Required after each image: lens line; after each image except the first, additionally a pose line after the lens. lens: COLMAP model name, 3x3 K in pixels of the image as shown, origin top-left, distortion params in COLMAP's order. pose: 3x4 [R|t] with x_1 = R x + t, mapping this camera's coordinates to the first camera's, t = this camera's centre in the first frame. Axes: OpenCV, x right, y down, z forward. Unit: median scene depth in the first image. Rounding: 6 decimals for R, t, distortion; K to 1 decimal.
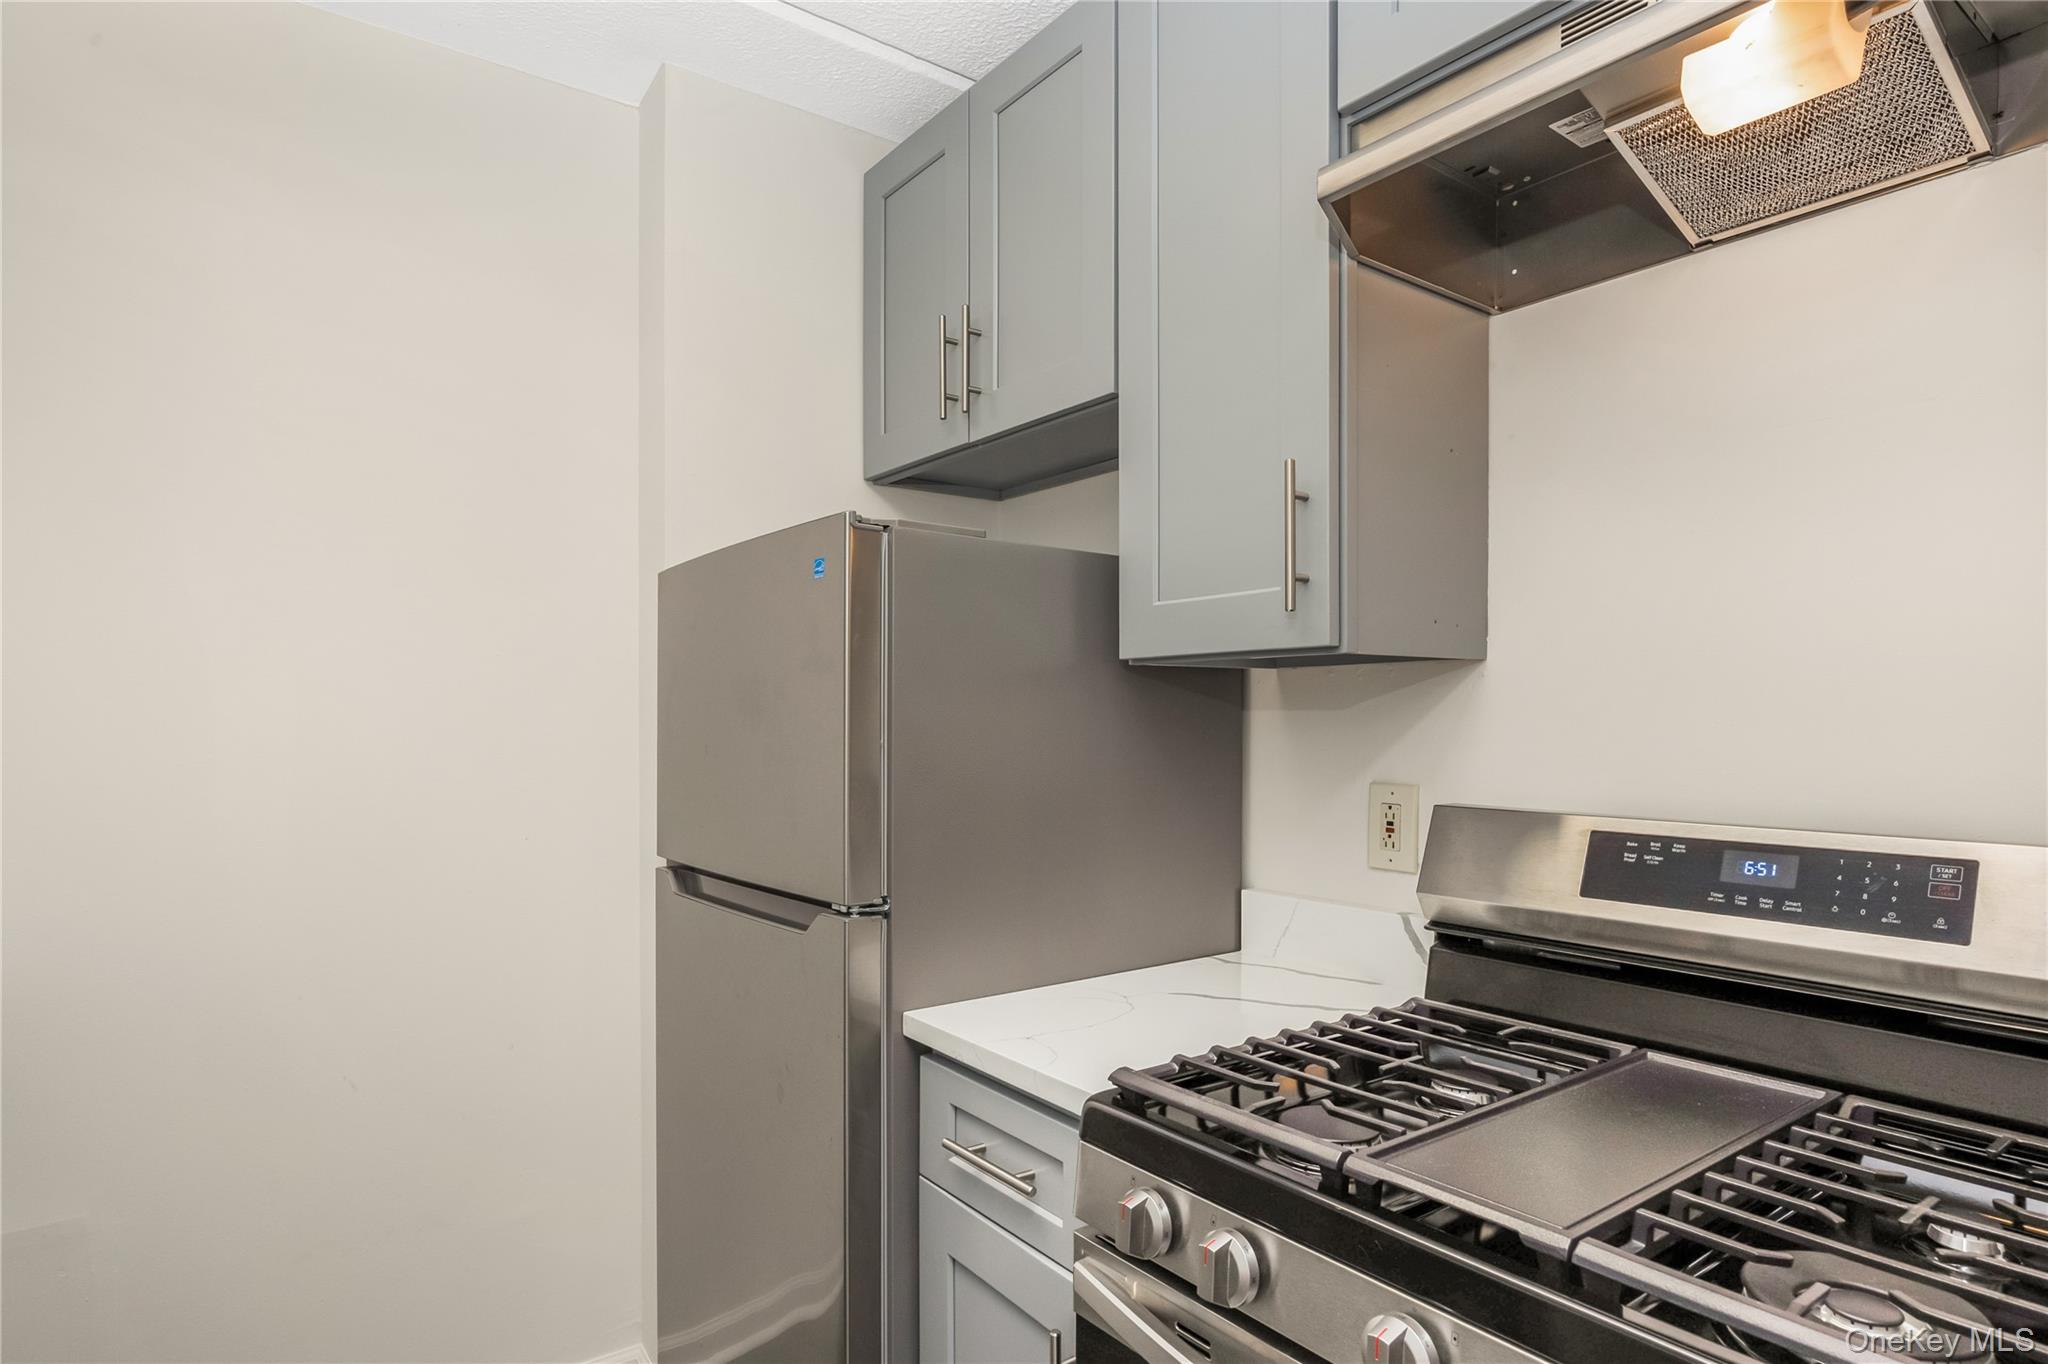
lens RADIAL K [[1137.3, 0, 1017.5], [0, 1137.3, 721.5], [0, 0, 1]] dist [-0.000506, -0.000004]
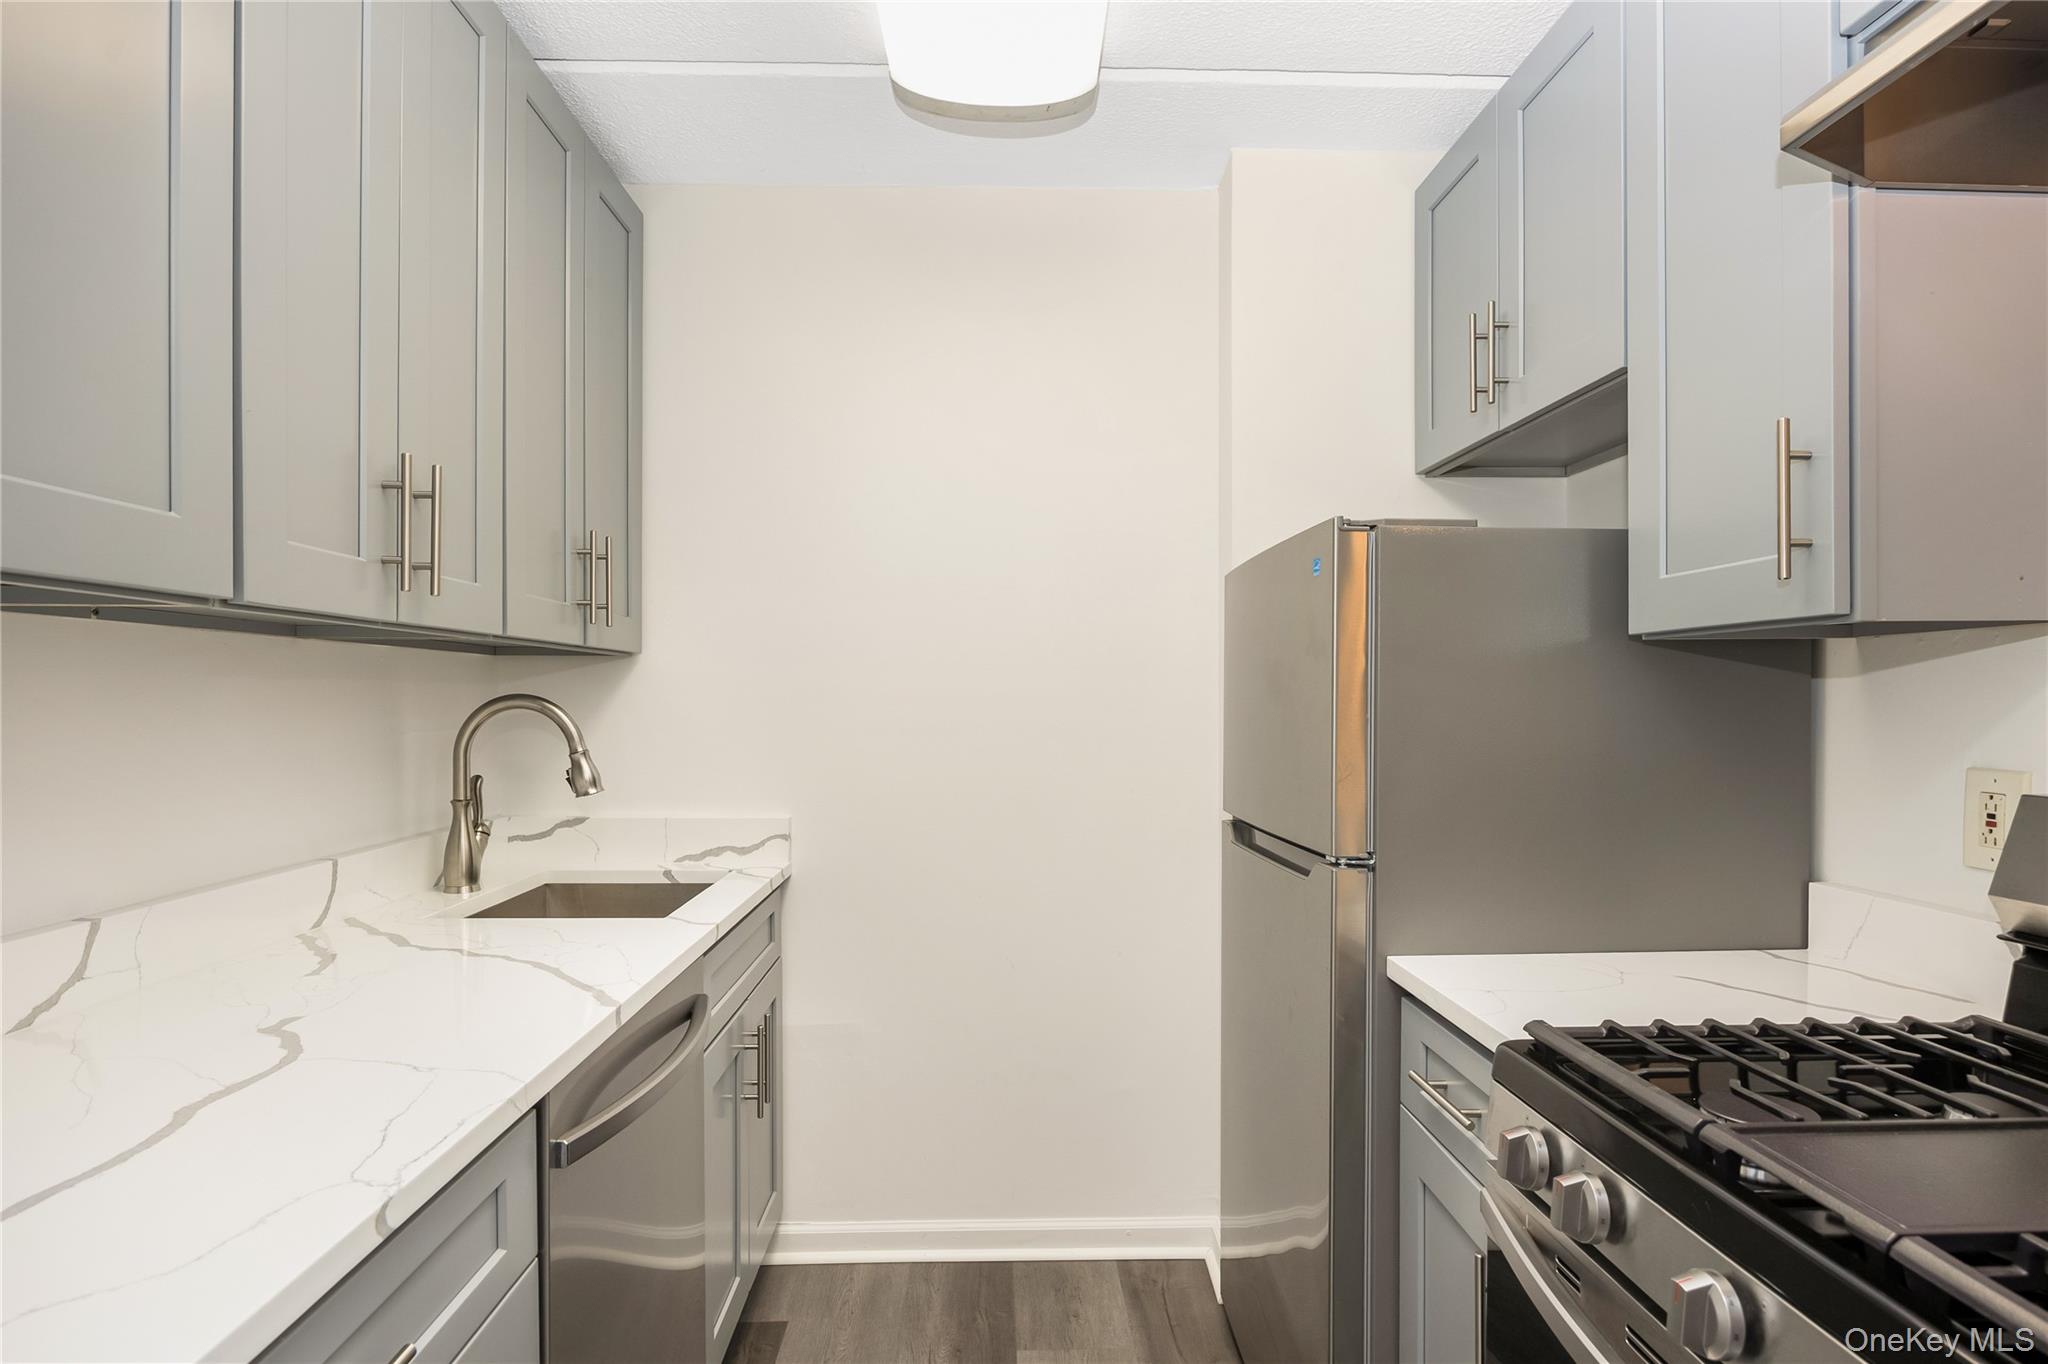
lens RADIAL K [[1100.3, 0, 1024.0], [0, 1100.3, 682.0], [0, 0, 1]] dist [-0.001840, 0.022413]
pose [[0.827277, -0.011931, -0.561668, 0.214508], [0.003029, 0.999855, -0.016778, 0.001355], [0.561786, 0.012179, 0.827193, -0.103809]]
